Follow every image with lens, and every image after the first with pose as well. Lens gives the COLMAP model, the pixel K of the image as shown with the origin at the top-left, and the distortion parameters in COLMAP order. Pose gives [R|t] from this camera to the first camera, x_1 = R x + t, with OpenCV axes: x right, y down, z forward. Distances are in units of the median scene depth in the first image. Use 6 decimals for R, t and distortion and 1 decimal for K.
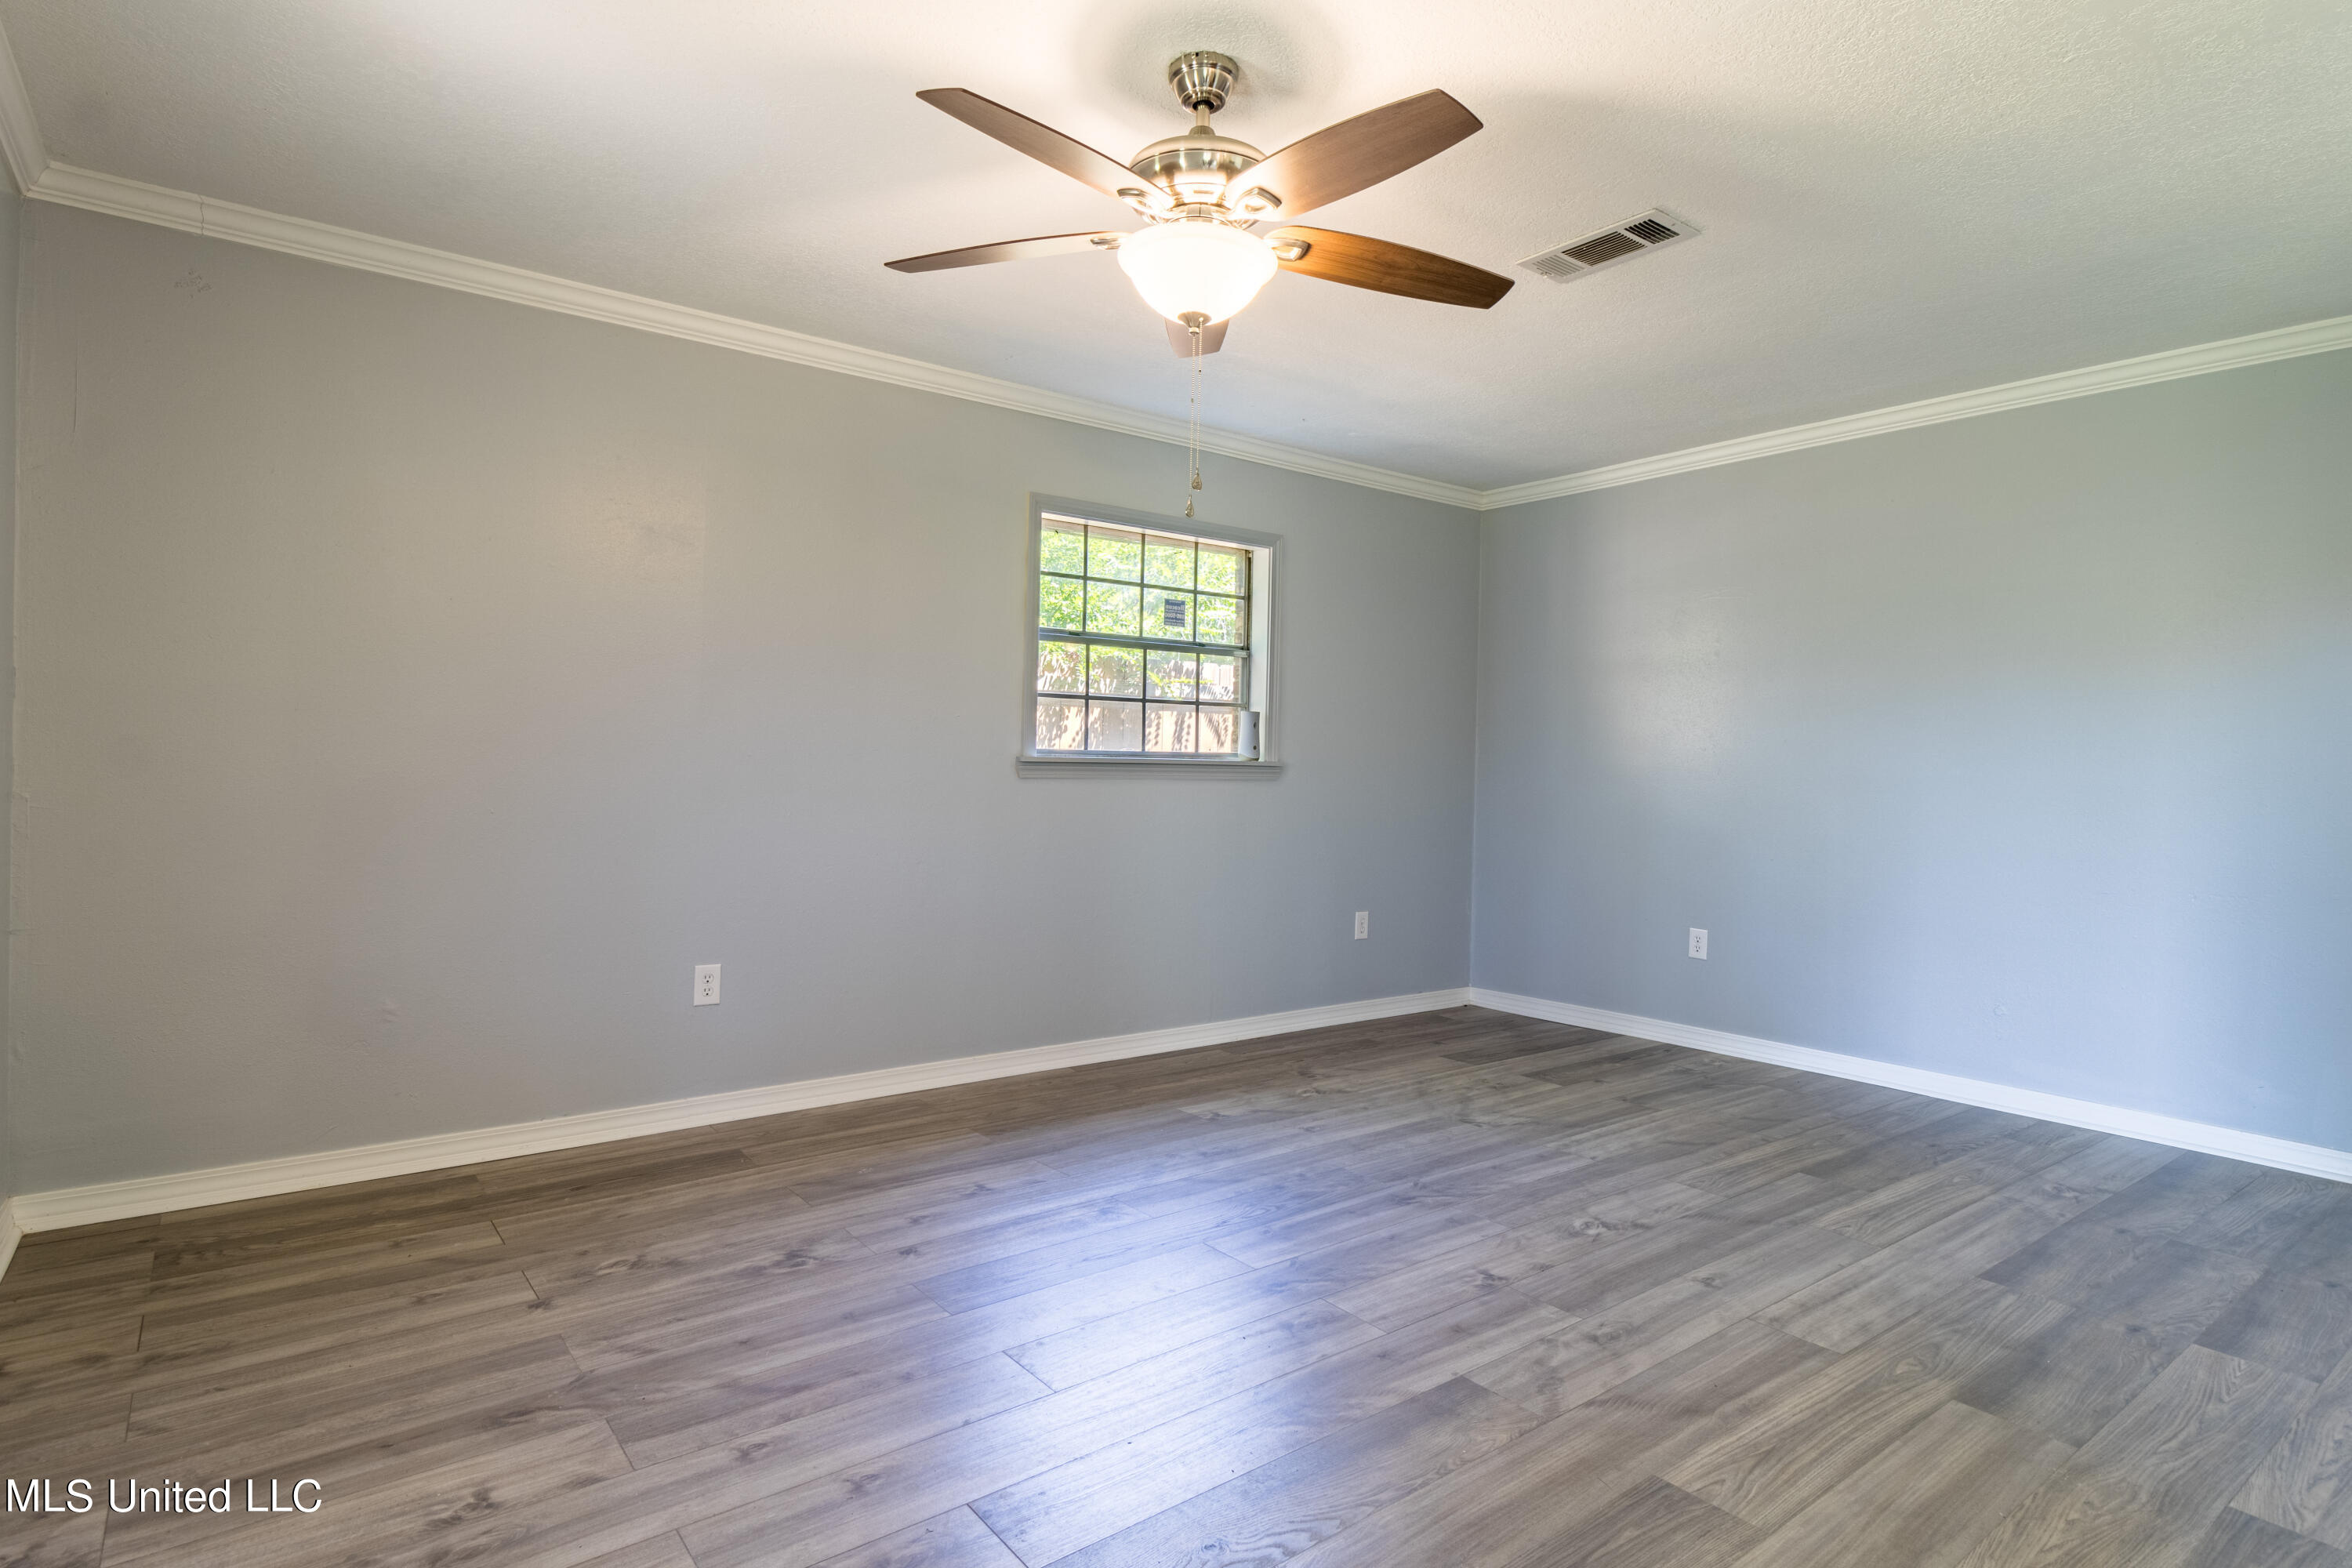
lens RADIAL K [[1217.1, 0, 1170.5], [0, 1217.1, 770.0], [0, 0, 1]] dist [-0.004120, -0.003258]
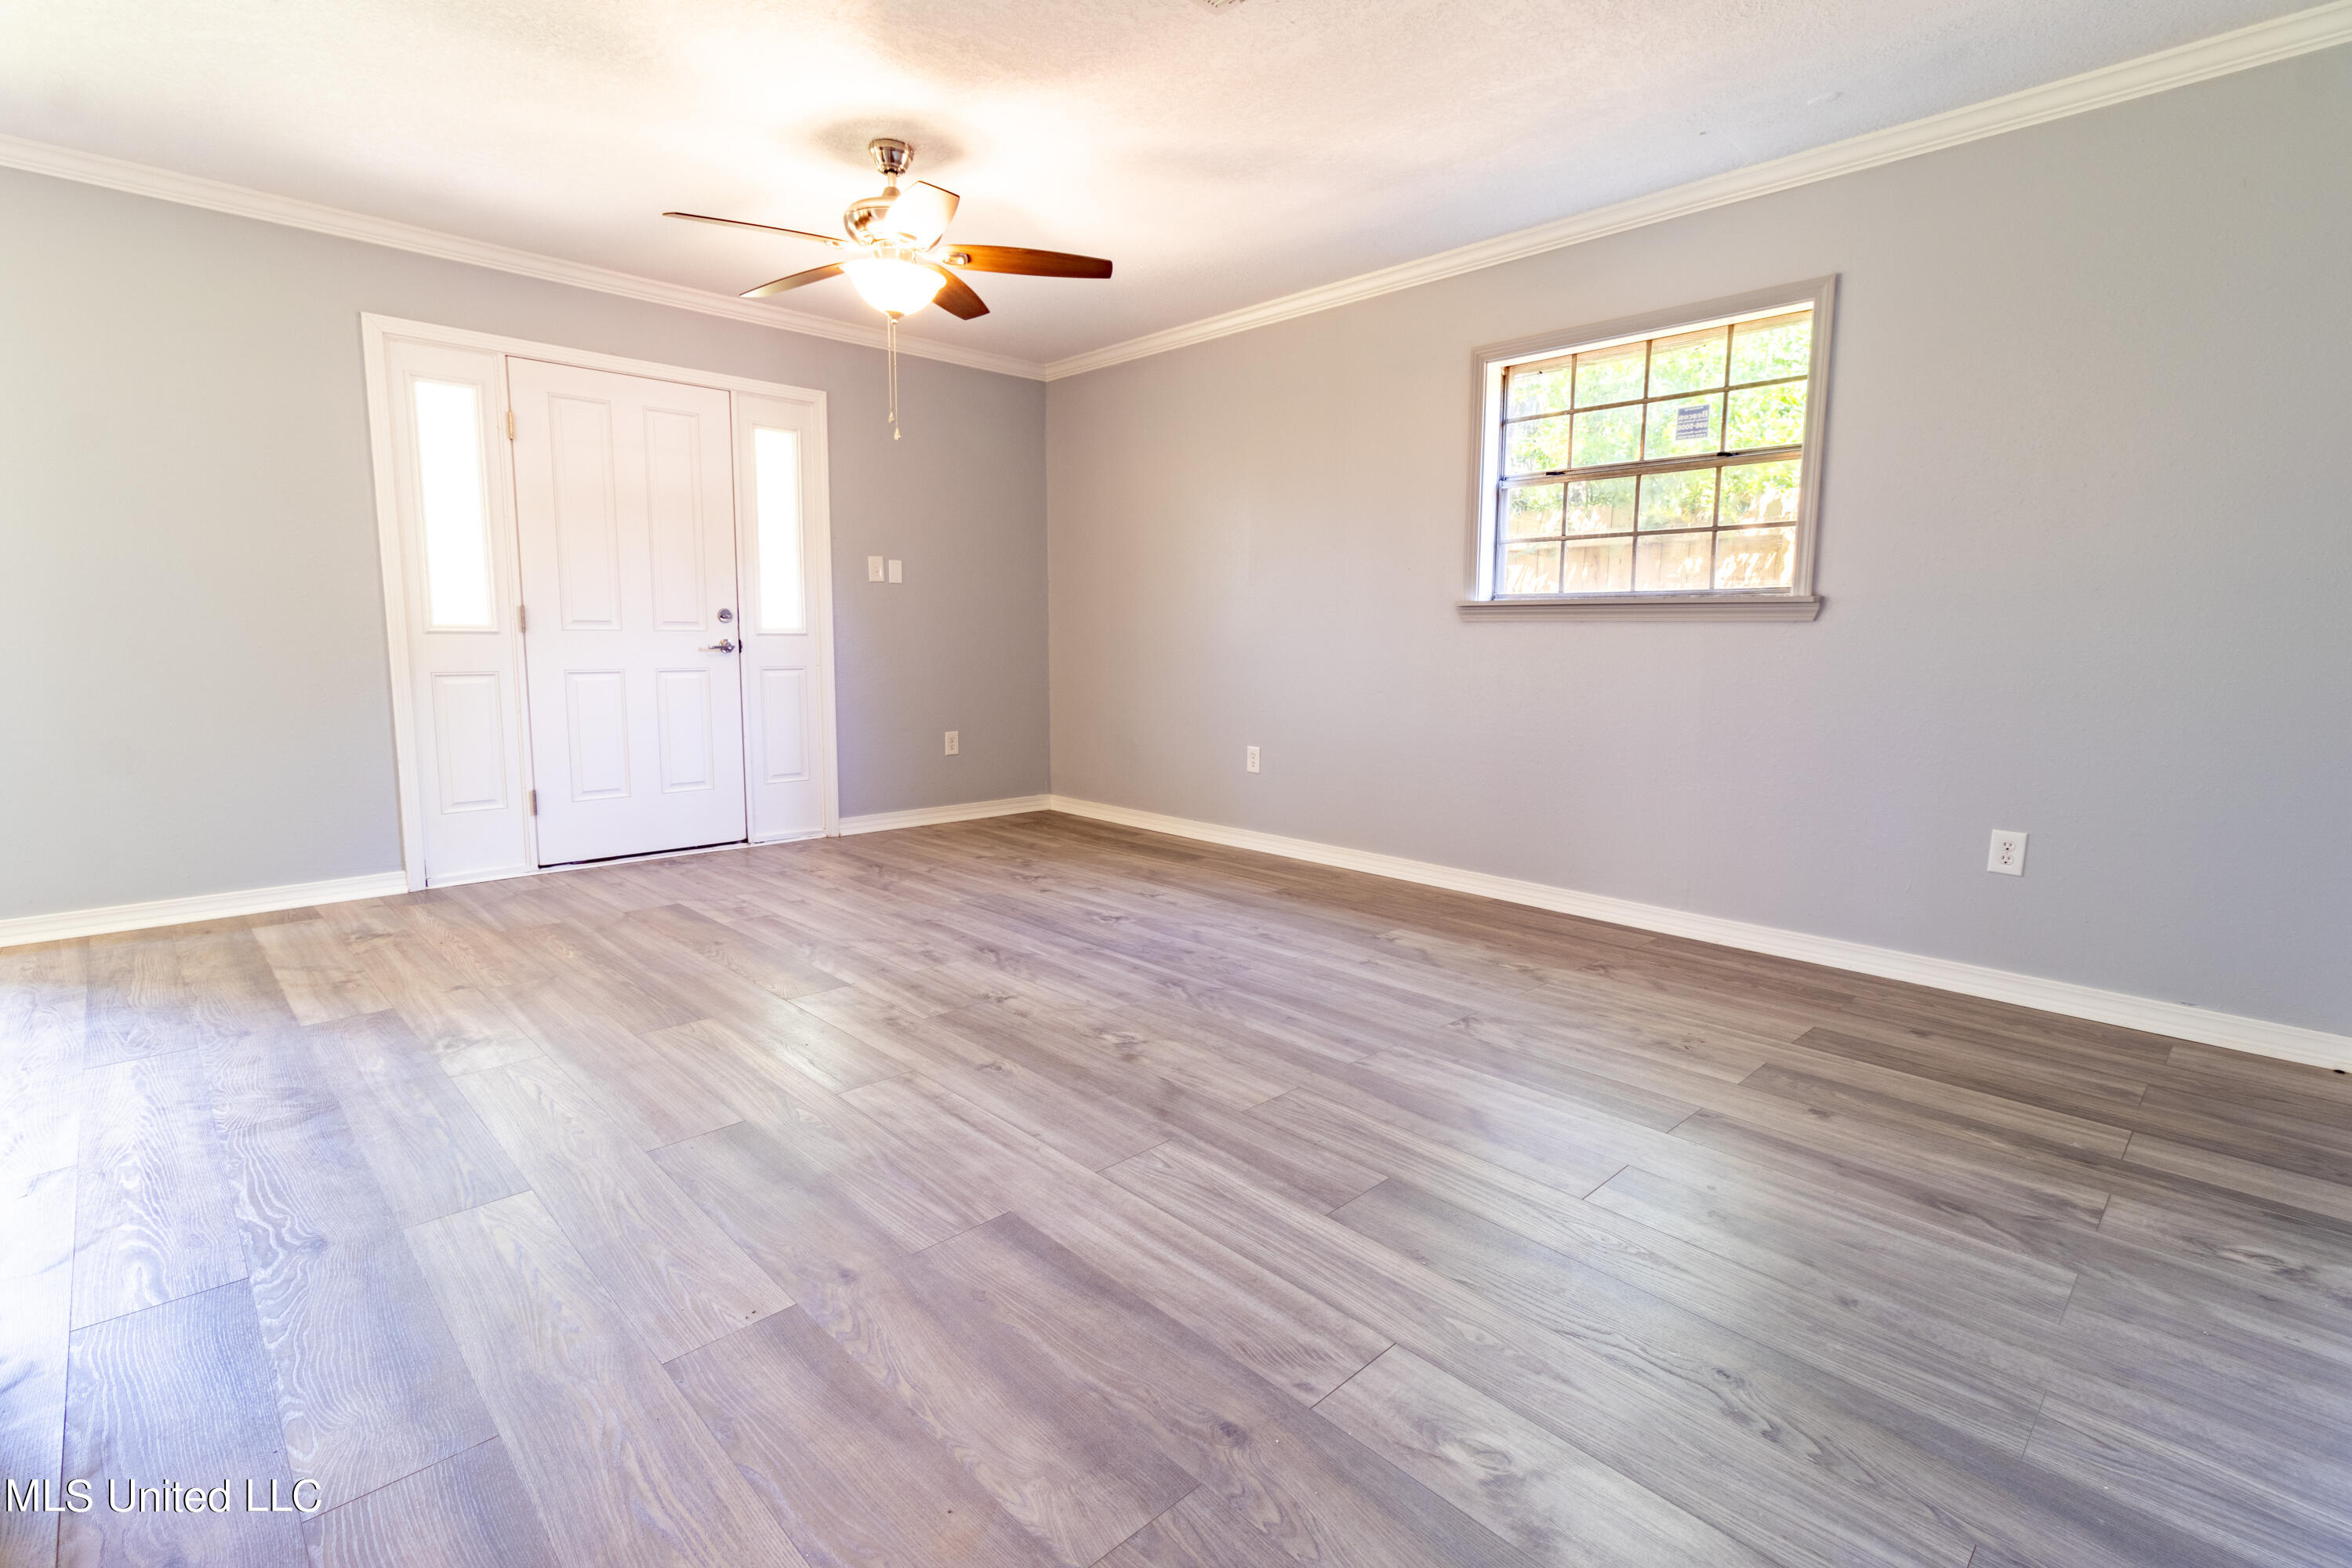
lens RADIAL K [[1080.6, 0, 1175.1], [0, 1080.6, 770.0], [0, 0, 1]] dist [0.005322, 0.000842]
pose [[0.123858, 0.108028, -0.986402, 1.172000], [-0.010595, 0.994144, 0.107545, 0.053396], [0.992243, -0.002869, 0.124277, 0.897031]]
